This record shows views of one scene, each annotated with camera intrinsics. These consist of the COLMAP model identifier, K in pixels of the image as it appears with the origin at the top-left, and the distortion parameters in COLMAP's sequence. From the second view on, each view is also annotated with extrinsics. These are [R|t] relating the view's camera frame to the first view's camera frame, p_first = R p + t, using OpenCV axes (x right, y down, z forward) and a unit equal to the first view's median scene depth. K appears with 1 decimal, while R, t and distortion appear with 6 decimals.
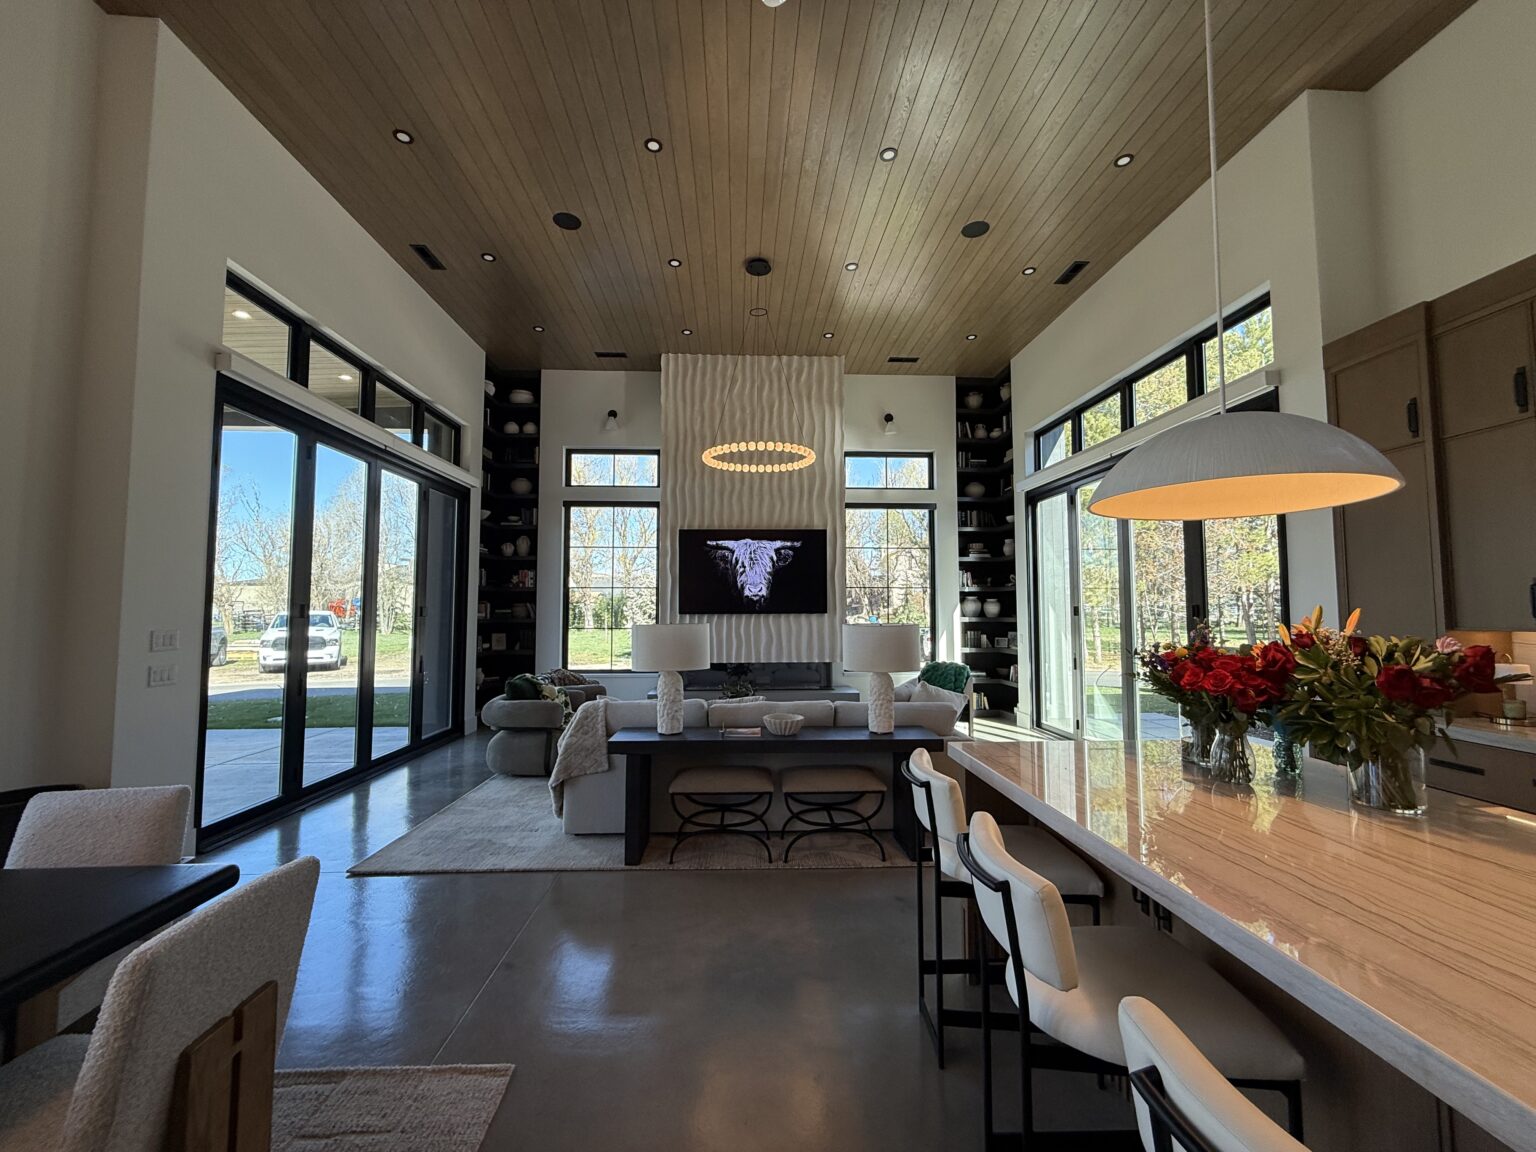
lens RADIAL K [[616.6, 0, 766.4], [0, 616.6, 574.2], [0, 0, 1]] dist [-0.000327, -0.000108]
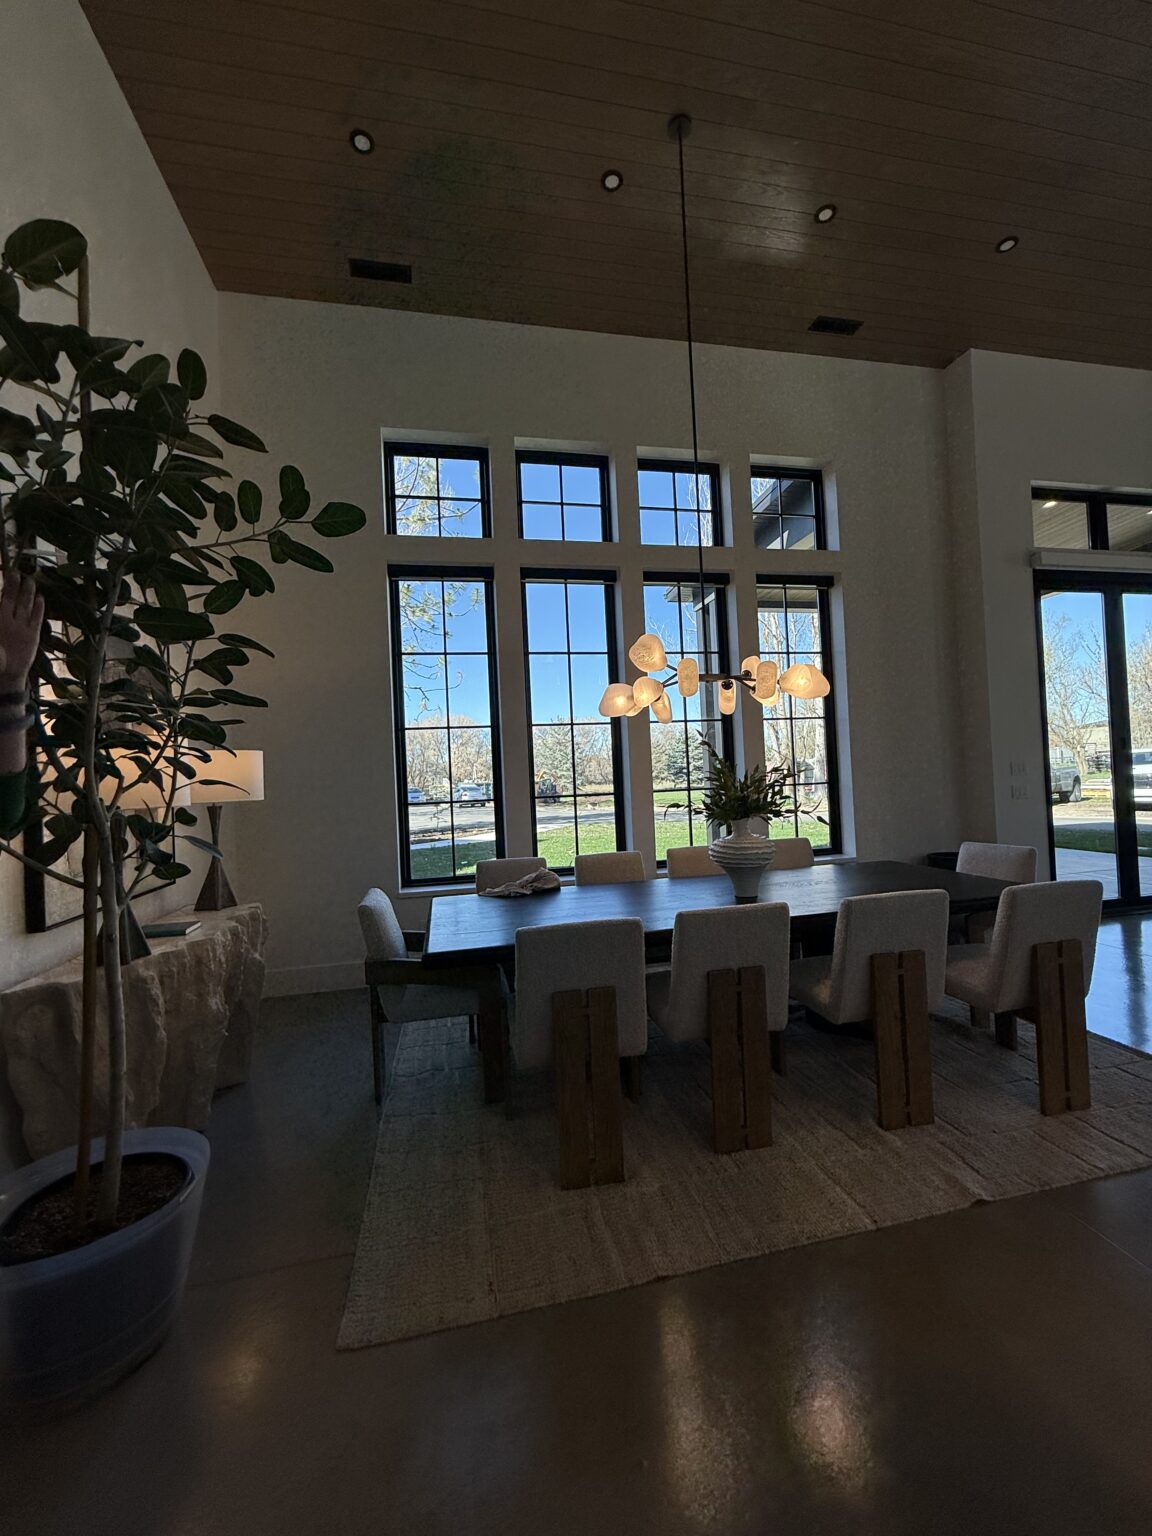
lens RADIAL K [[616.6, 0, 576.7], [0, 616.6, 766.9], [0, 0, 1]] dist [-0.000327, -0.000108]
pose [[0.163169, -0.023772, -0.986312, 0.148015], [0.103799, 0.994575, -0.006800, 0.003337], [0.981123, -0.101269, 0.164751, -0.135482]]
